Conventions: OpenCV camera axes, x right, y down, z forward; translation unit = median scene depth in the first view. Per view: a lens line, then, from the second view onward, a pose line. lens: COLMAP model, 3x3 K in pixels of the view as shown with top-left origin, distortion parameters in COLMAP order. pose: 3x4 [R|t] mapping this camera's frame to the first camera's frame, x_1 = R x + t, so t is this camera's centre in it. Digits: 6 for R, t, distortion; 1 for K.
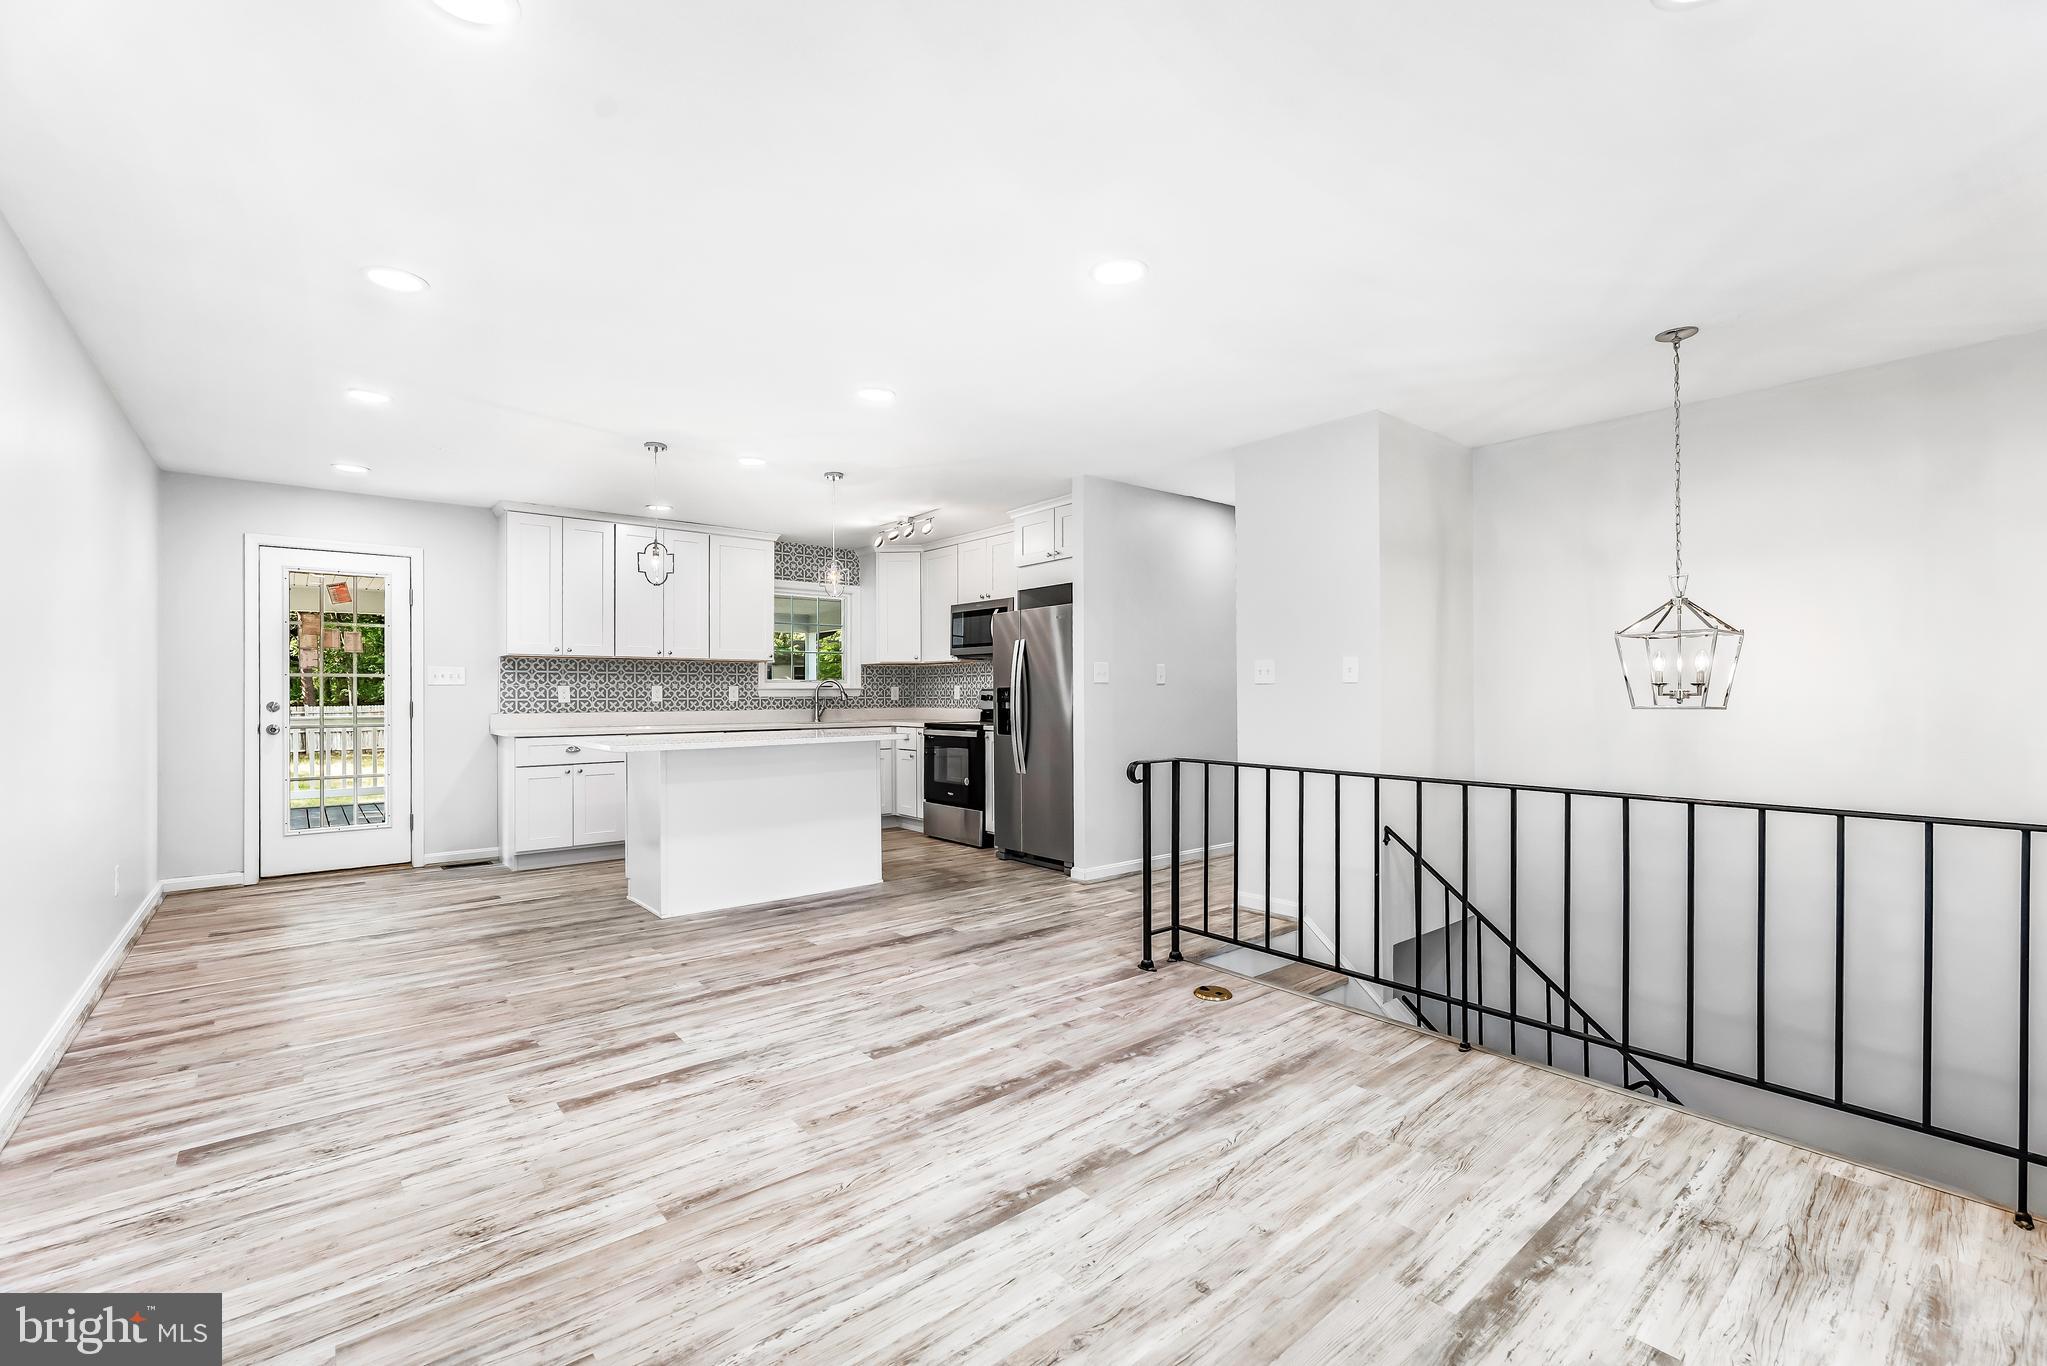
lens RADIAL K [[840.2, 0, 1017.4], [0, 840.2, 683.0], [0, 0, 1]] dist [-0.002660, 0.000209]
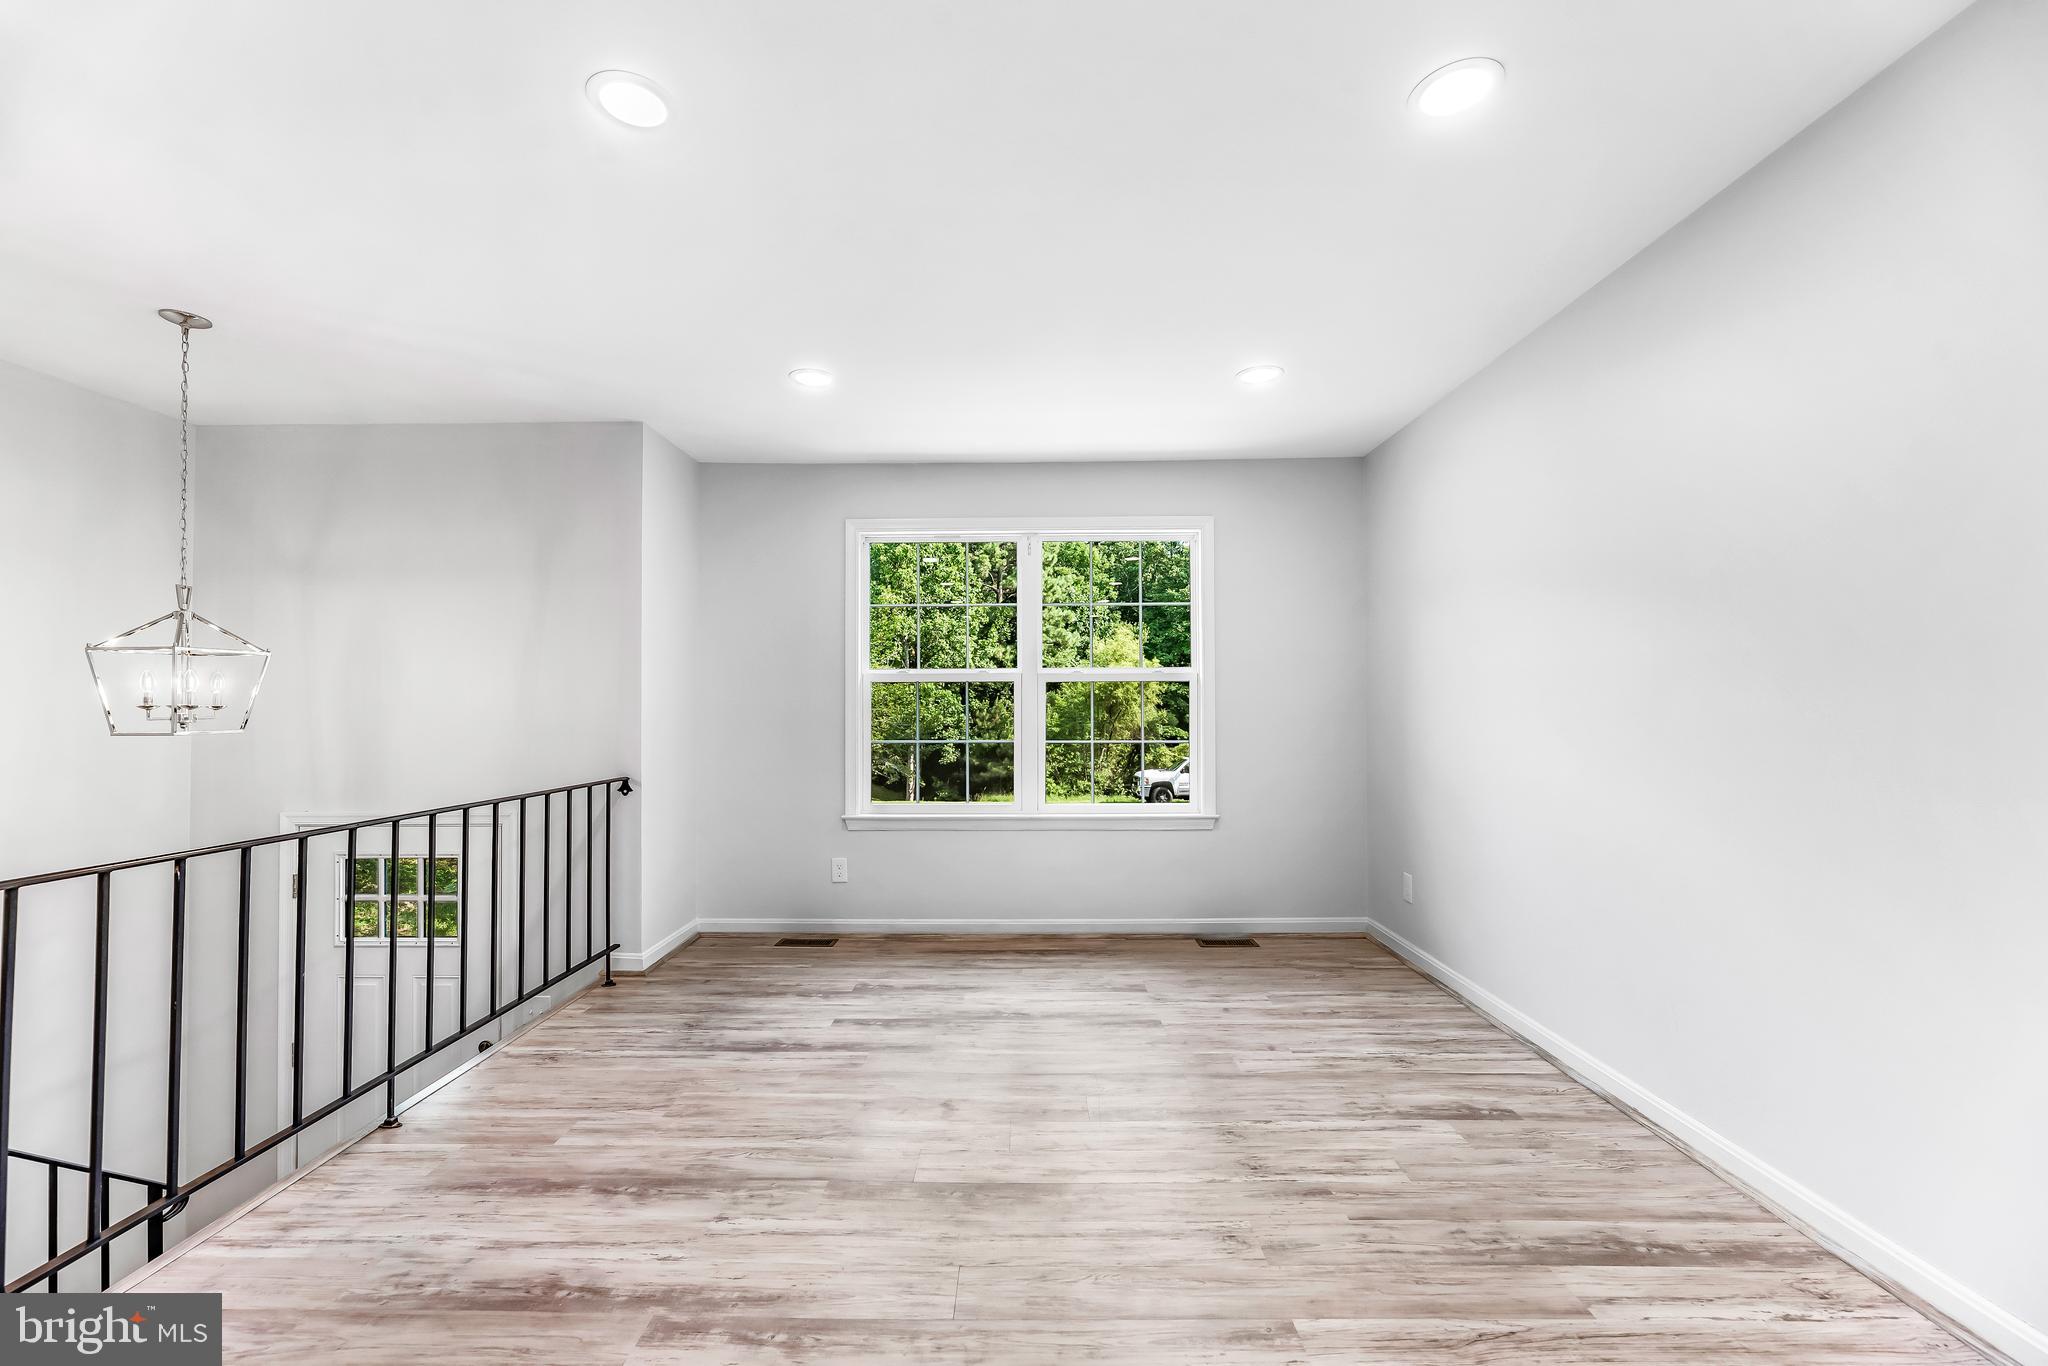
lens RADIAL K [[840.6, 0, 1025.9], [0, 840.6, 690.7], [0, 0, 1]] dist [-0.002660, 0.000209]
pose [[-0.761747, 0.017538, 0.647638, -0.738687], [-0.000563, 0.999615, -0.027731, 0.022309], [-0.647875, -0.021488, -0.761444, 1.753303]]
